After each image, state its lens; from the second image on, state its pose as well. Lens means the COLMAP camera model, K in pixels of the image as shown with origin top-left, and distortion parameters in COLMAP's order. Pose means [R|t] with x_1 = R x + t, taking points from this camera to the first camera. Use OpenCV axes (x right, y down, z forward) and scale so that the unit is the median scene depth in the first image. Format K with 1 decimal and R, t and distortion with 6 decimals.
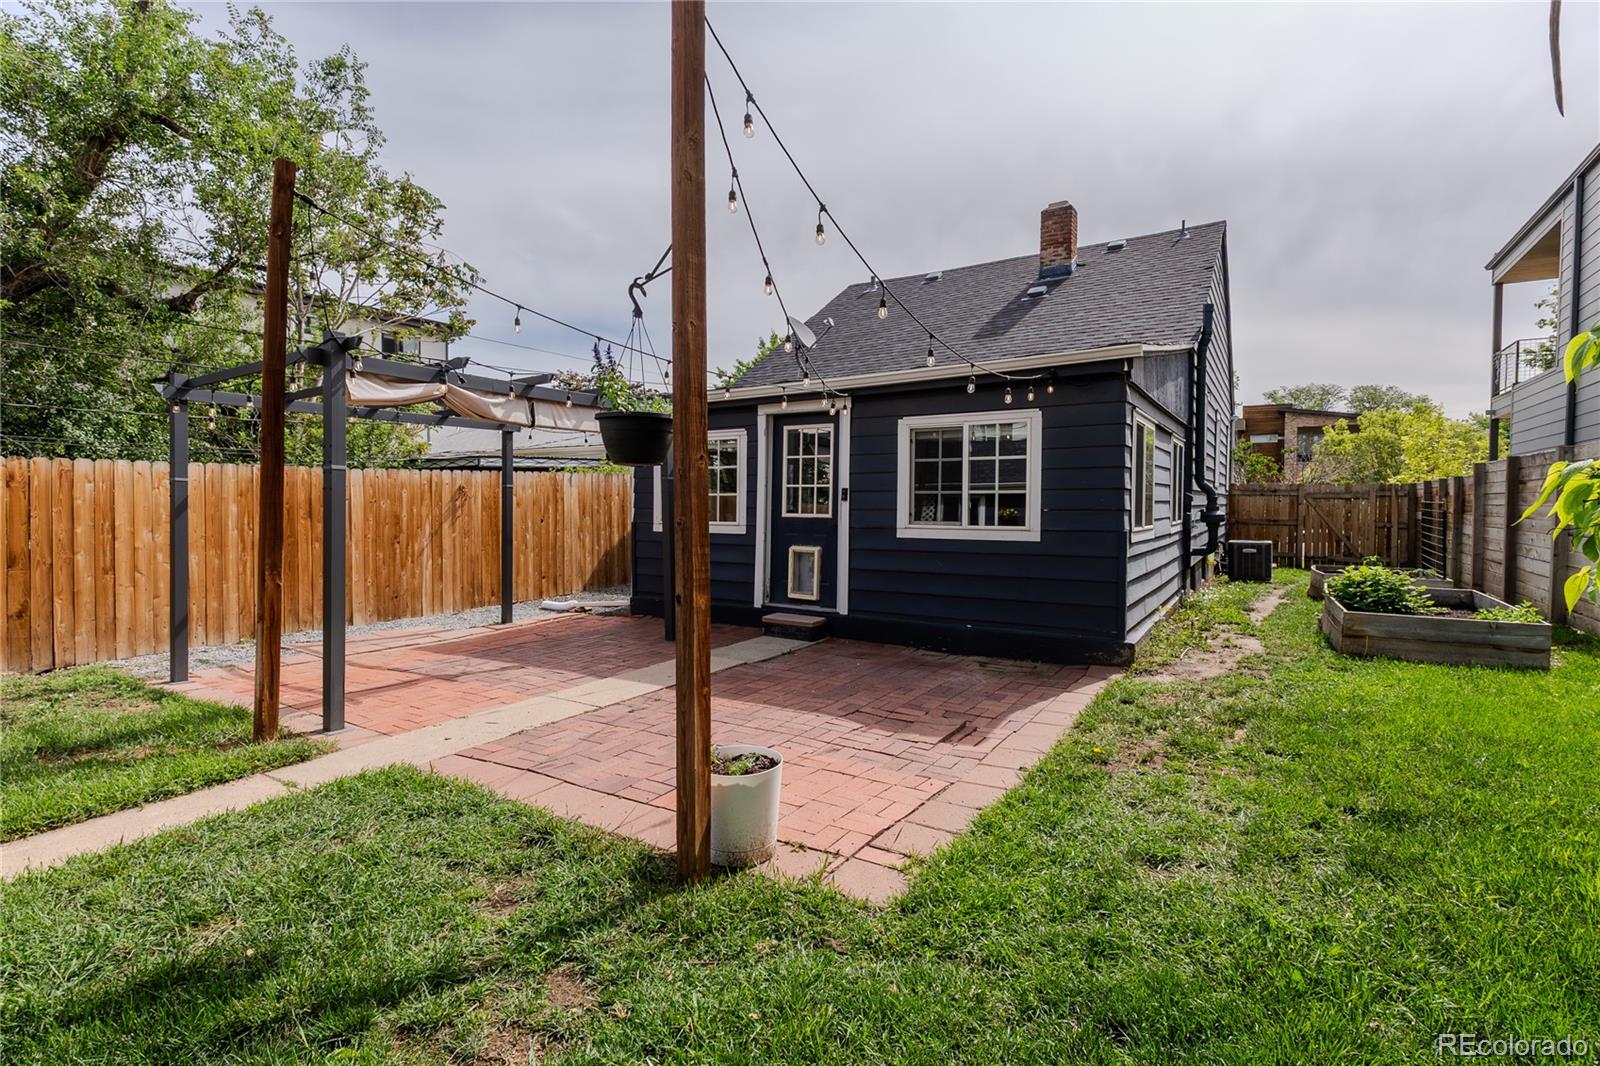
lens RADIAL K [[737.2, 0, 800.0], [0, 737.2, 533.0], [0, 0, 1]] dist [0.001432, 0.000192]
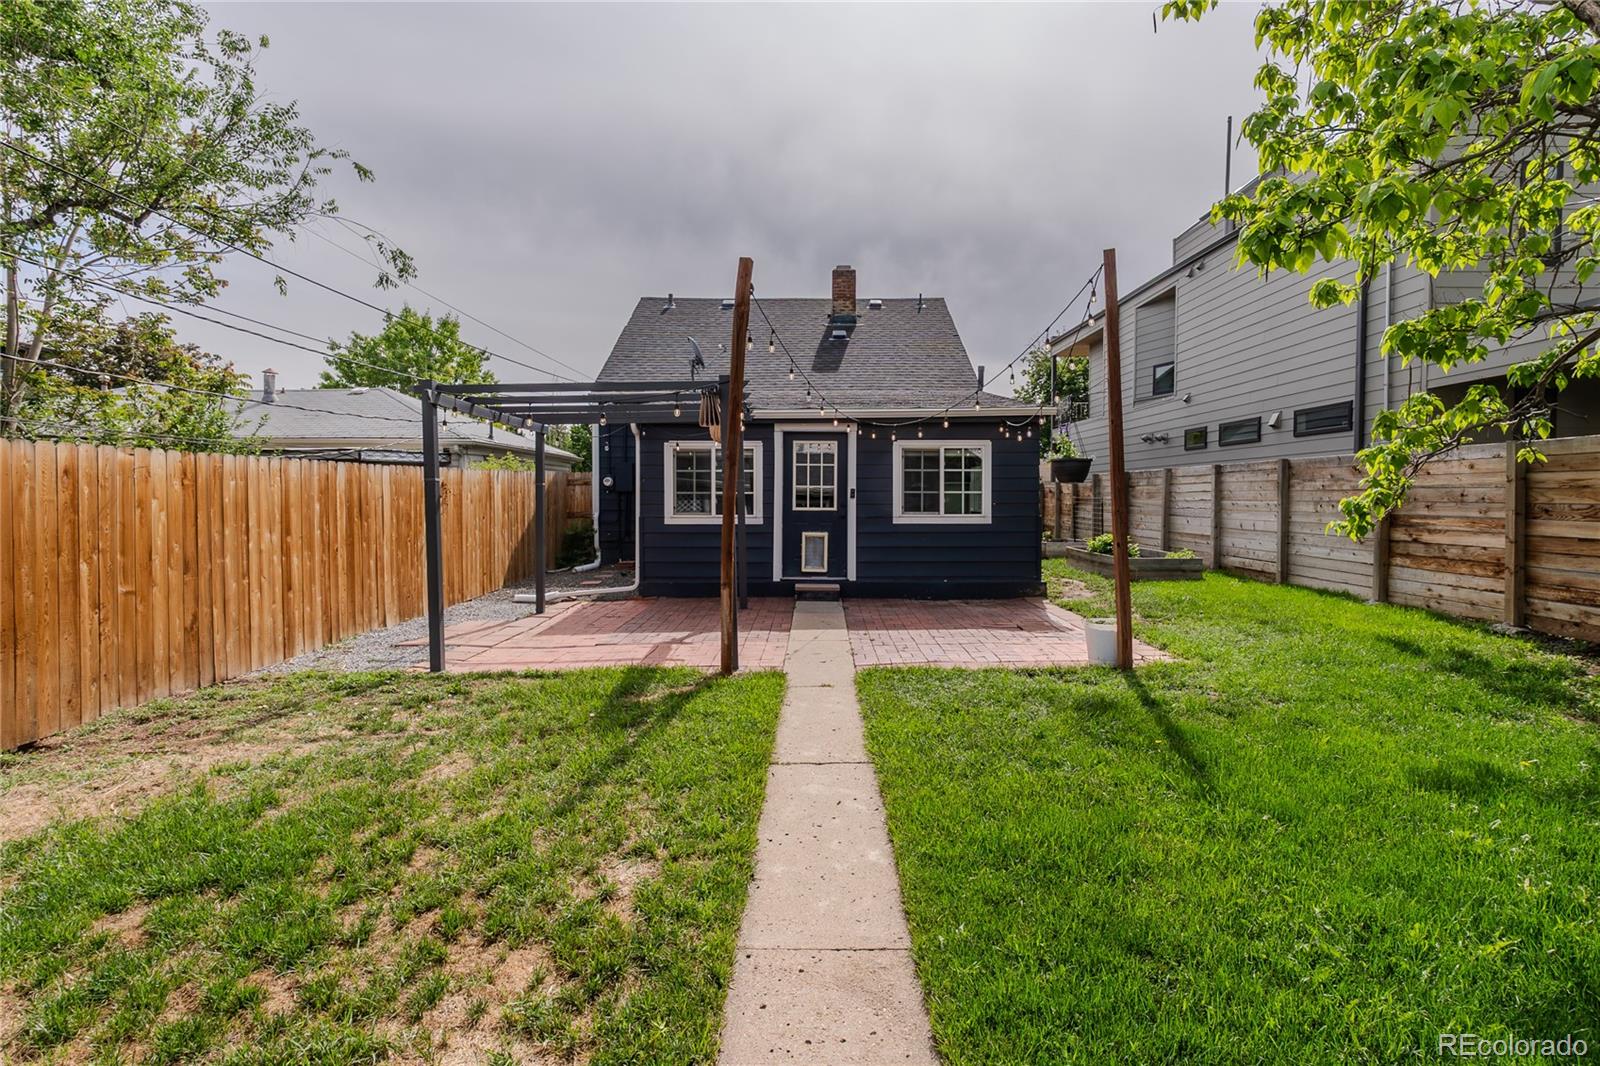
lens RADIAL K [[760.5, 0, 800.0], [0, 760.5, 533.0], [0, 0, 1]] dist [-0.015709, -0.000314]
pose [[0.848202, -0.025383, 0.529064, -0.780033], [0.021805, 0.999678, 0.013005, 0.001116], [-0.529223, 0.000505, 0.848482, -0.154889]]
